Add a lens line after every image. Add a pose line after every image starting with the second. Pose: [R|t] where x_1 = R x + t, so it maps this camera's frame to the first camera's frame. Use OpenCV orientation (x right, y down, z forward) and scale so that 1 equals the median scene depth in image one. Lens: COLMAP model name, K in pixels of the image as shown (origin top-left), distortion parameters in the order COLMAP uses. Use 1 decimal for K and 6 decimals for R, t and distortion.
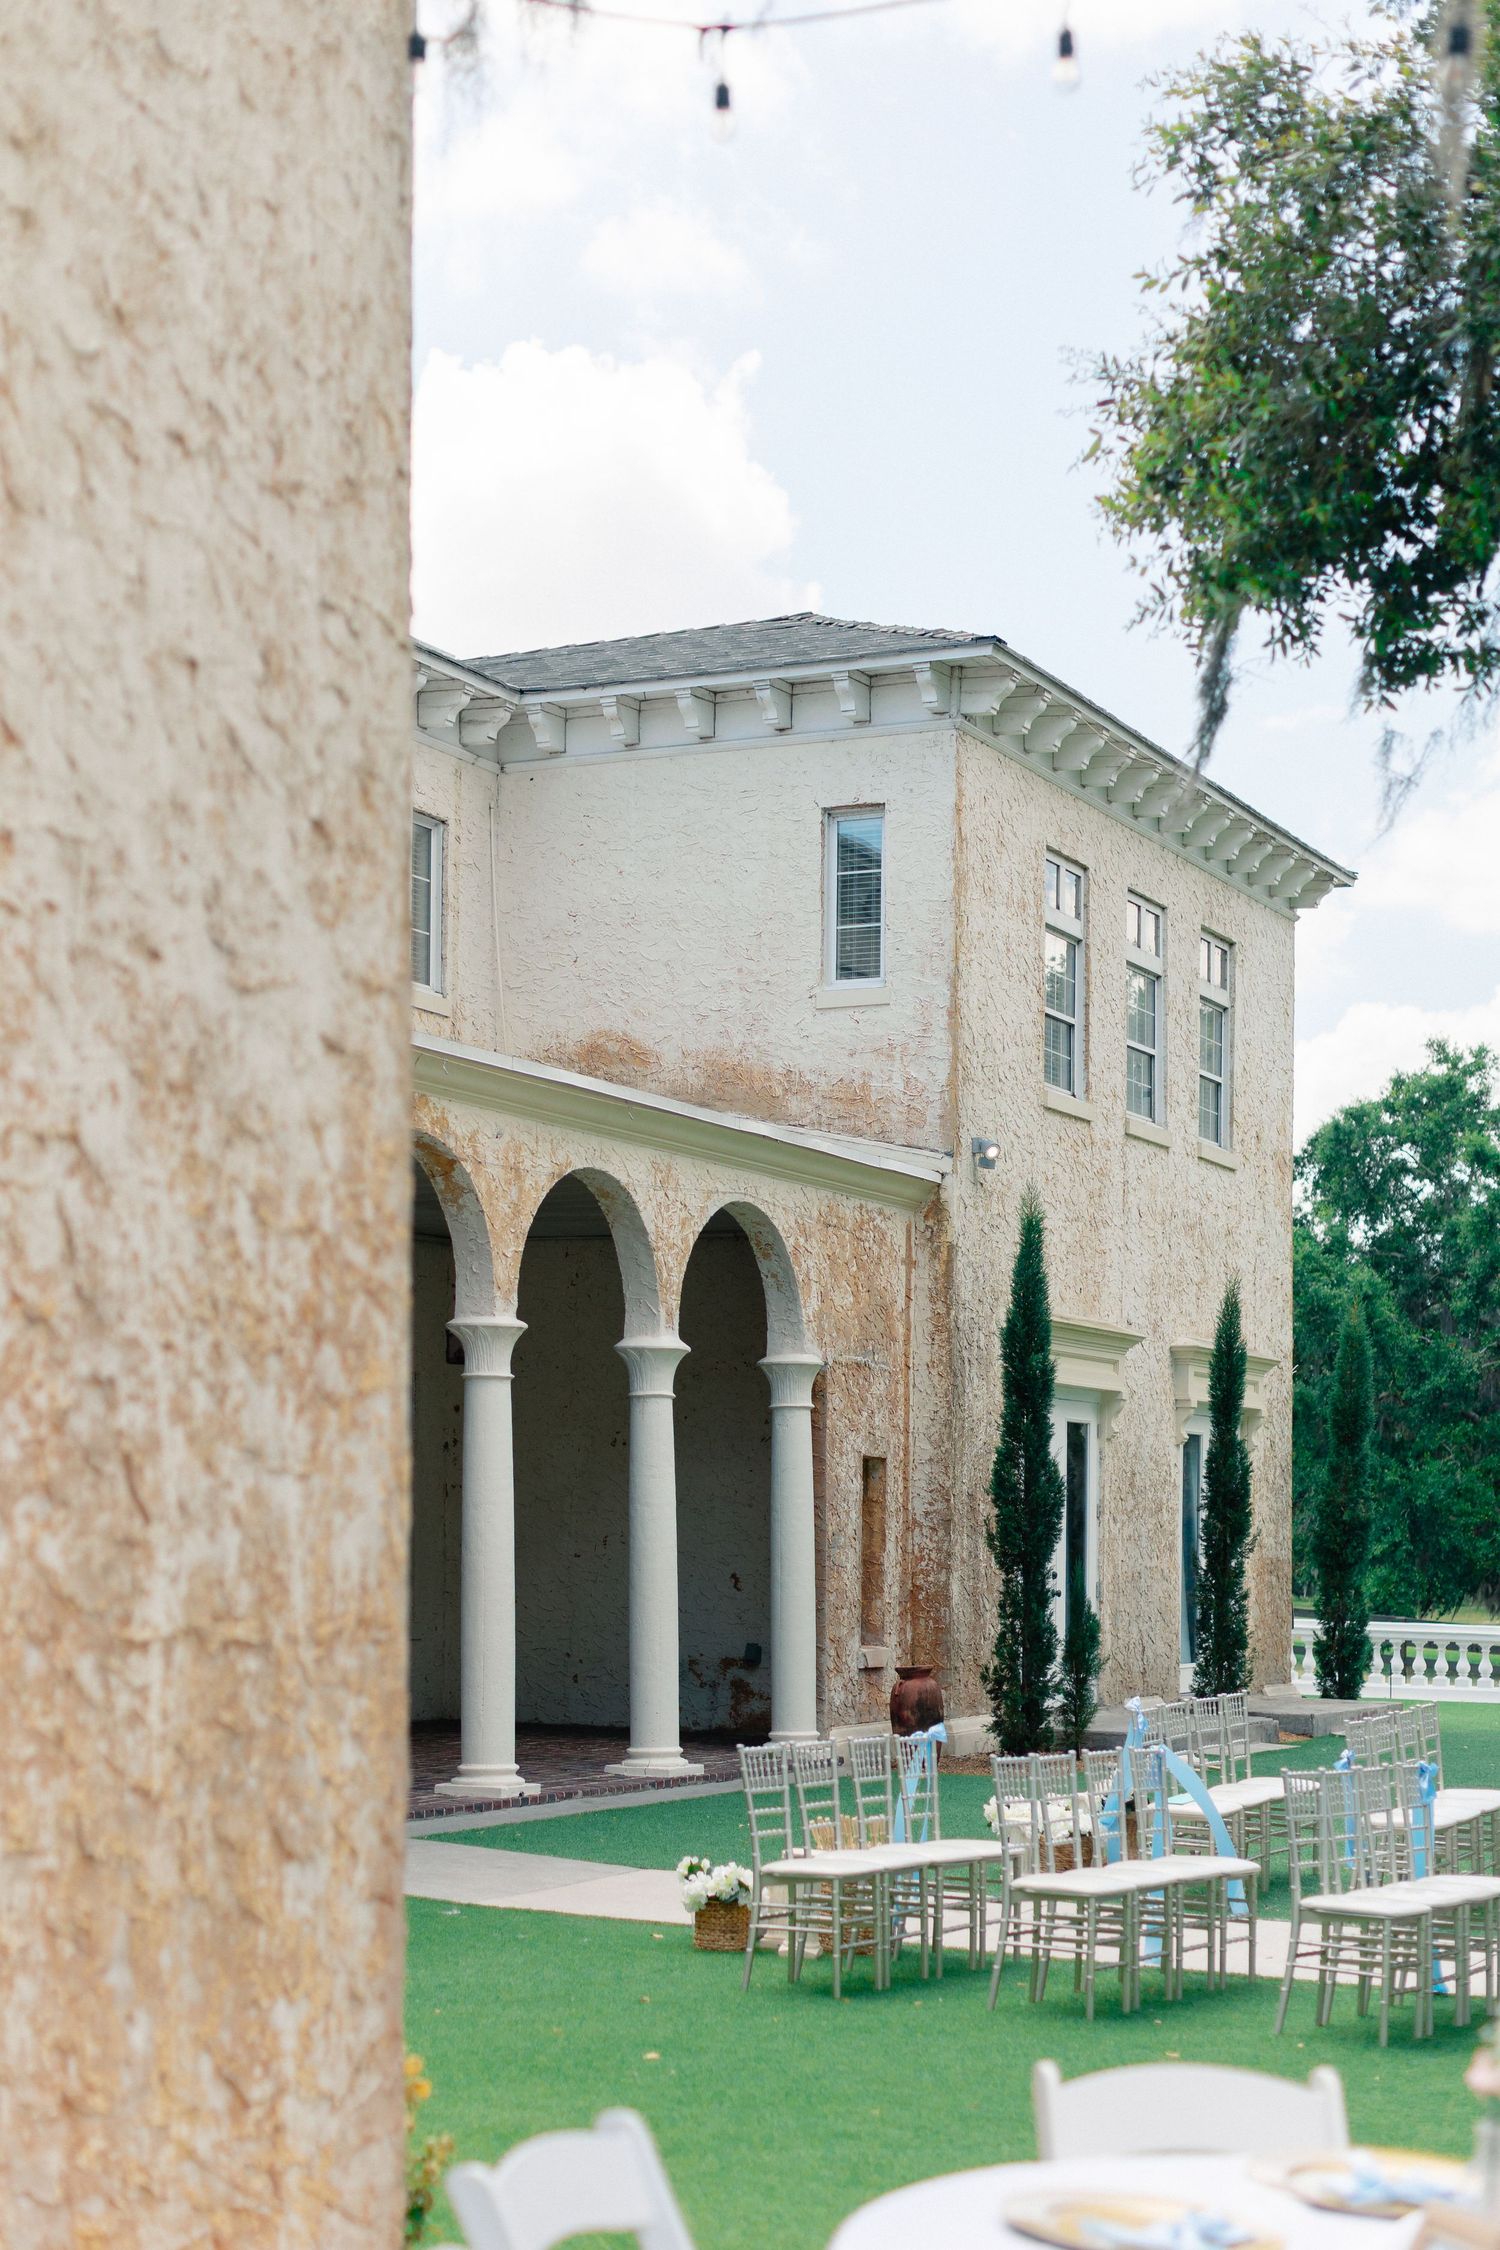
lens RADIAL K [[3776.6, 0, 750.0], [0, 3776.6, 1125.0], [0, 0, 1]] dist [0.006401, -0.068129]
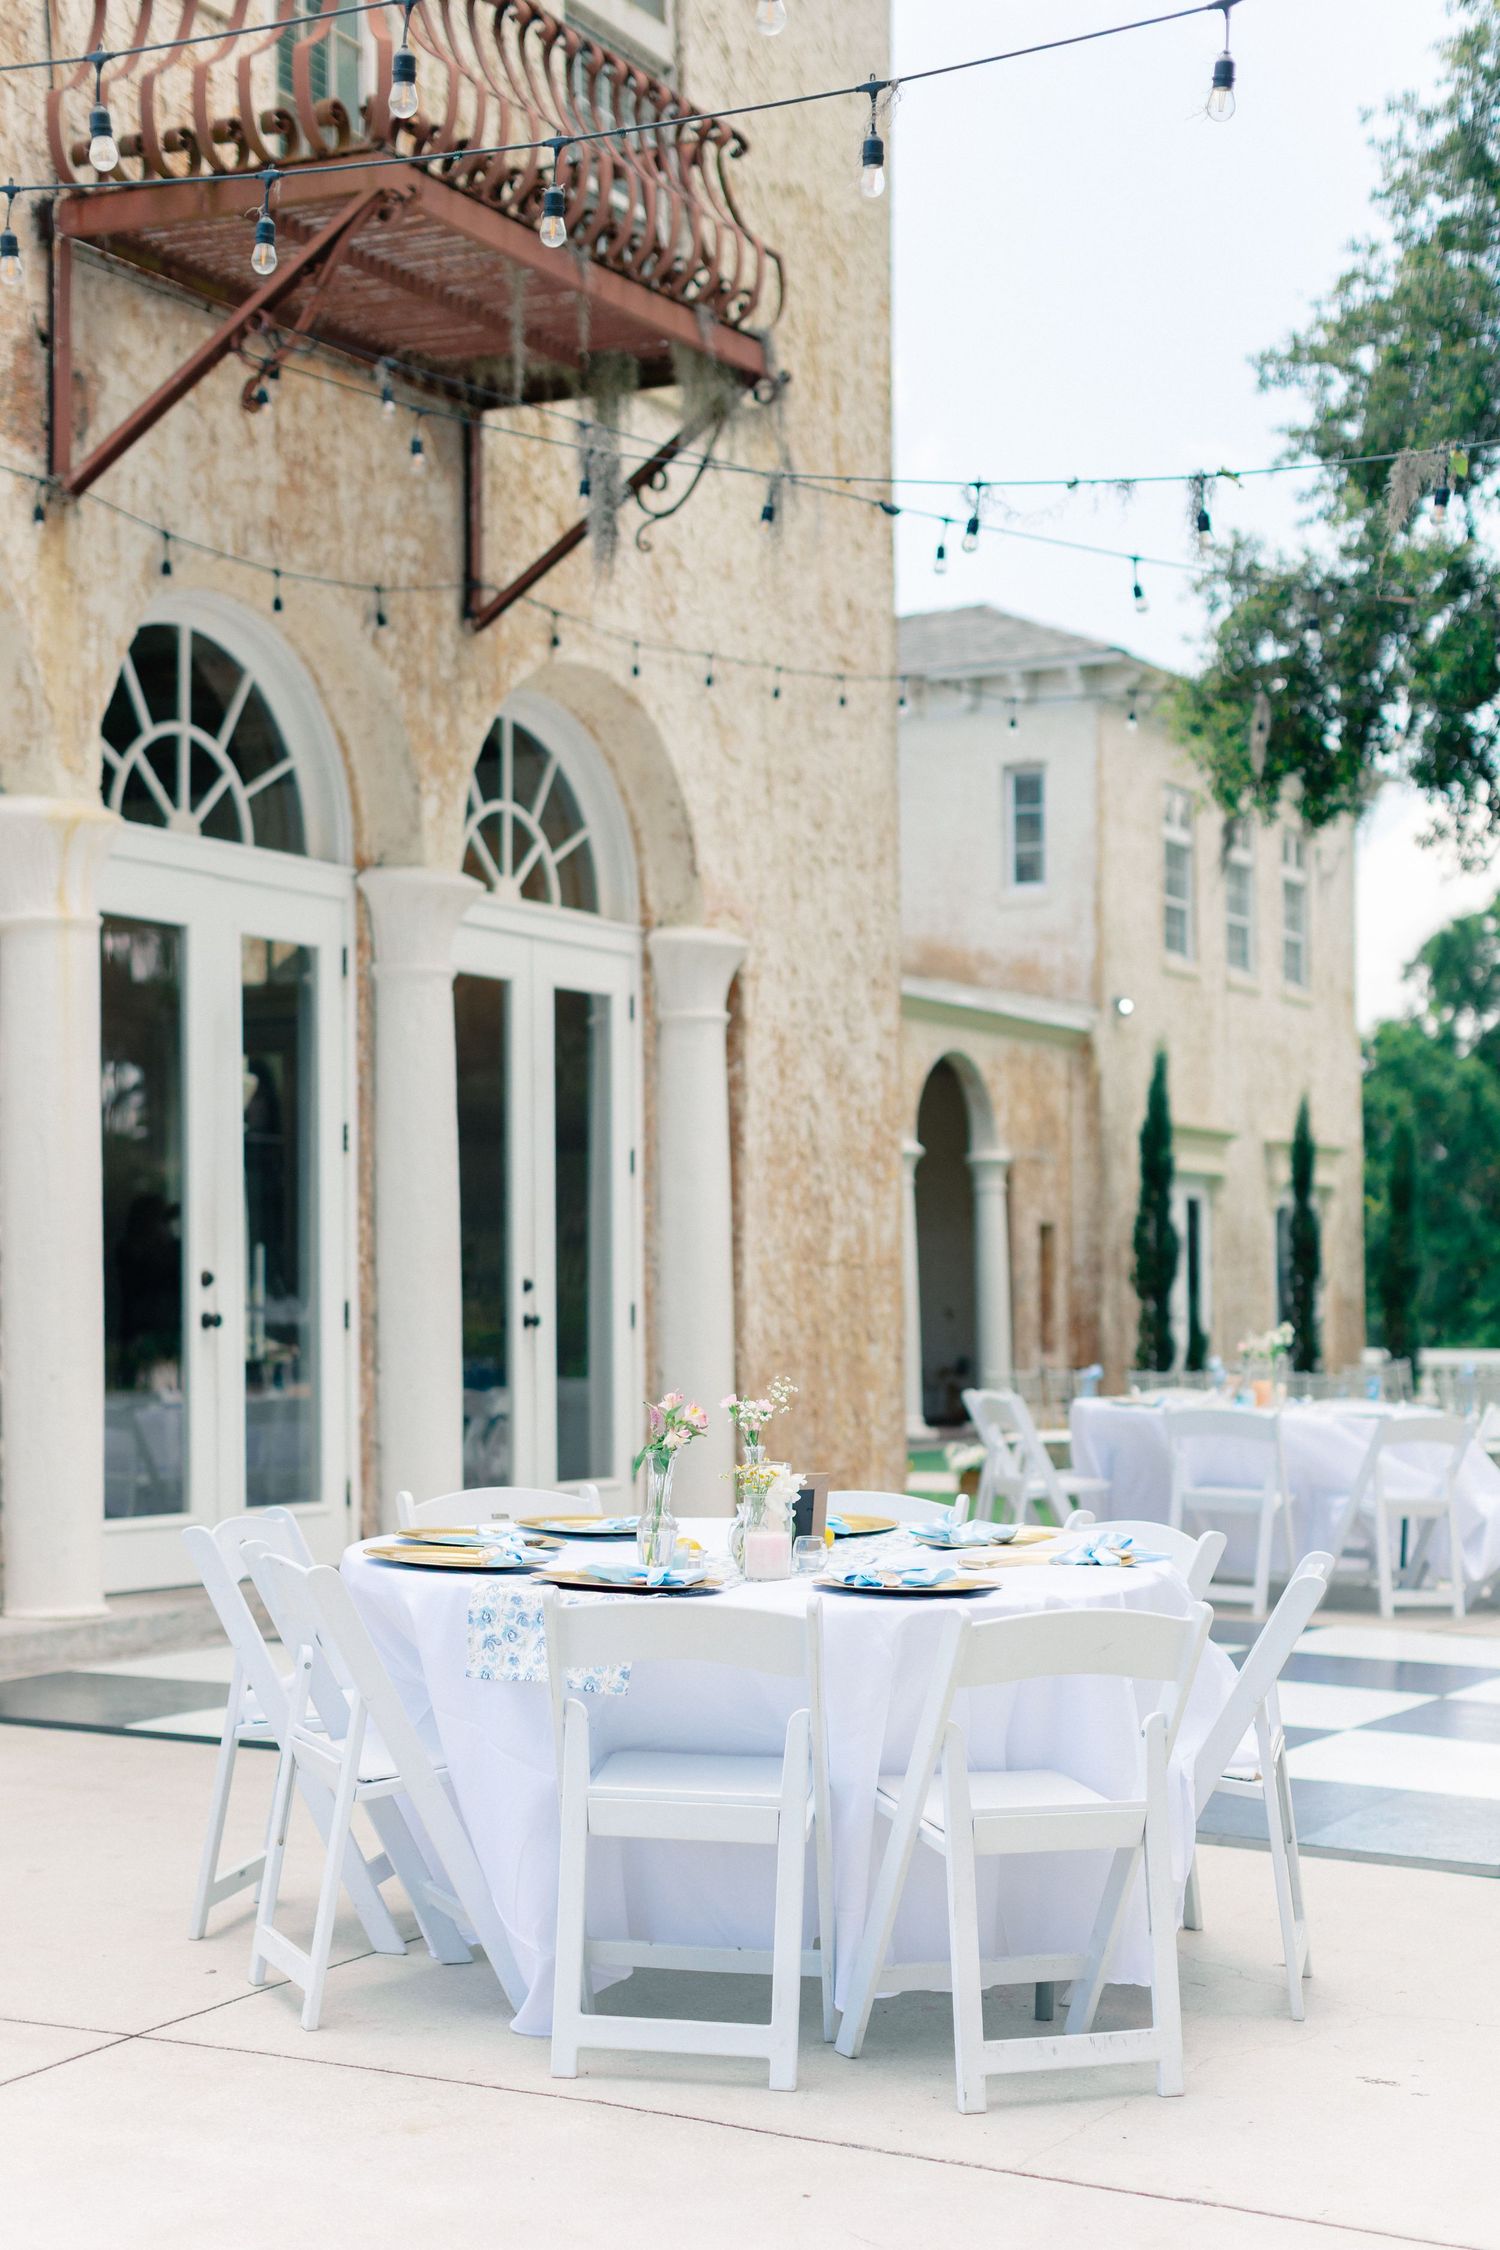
lens RADIAL K [[3776.6, 0, 750.0], [0, 3776.6, 1125.0], [0, 0, 1]] dist [0.006401, -0.068129]
pose [[0.999037, -0.019668, -0.039208, -0.022986], [0.021791, 0.998277, 0.054479, -0.029960], [0.038069, -0.055281, 0.997745, -0.434532]]
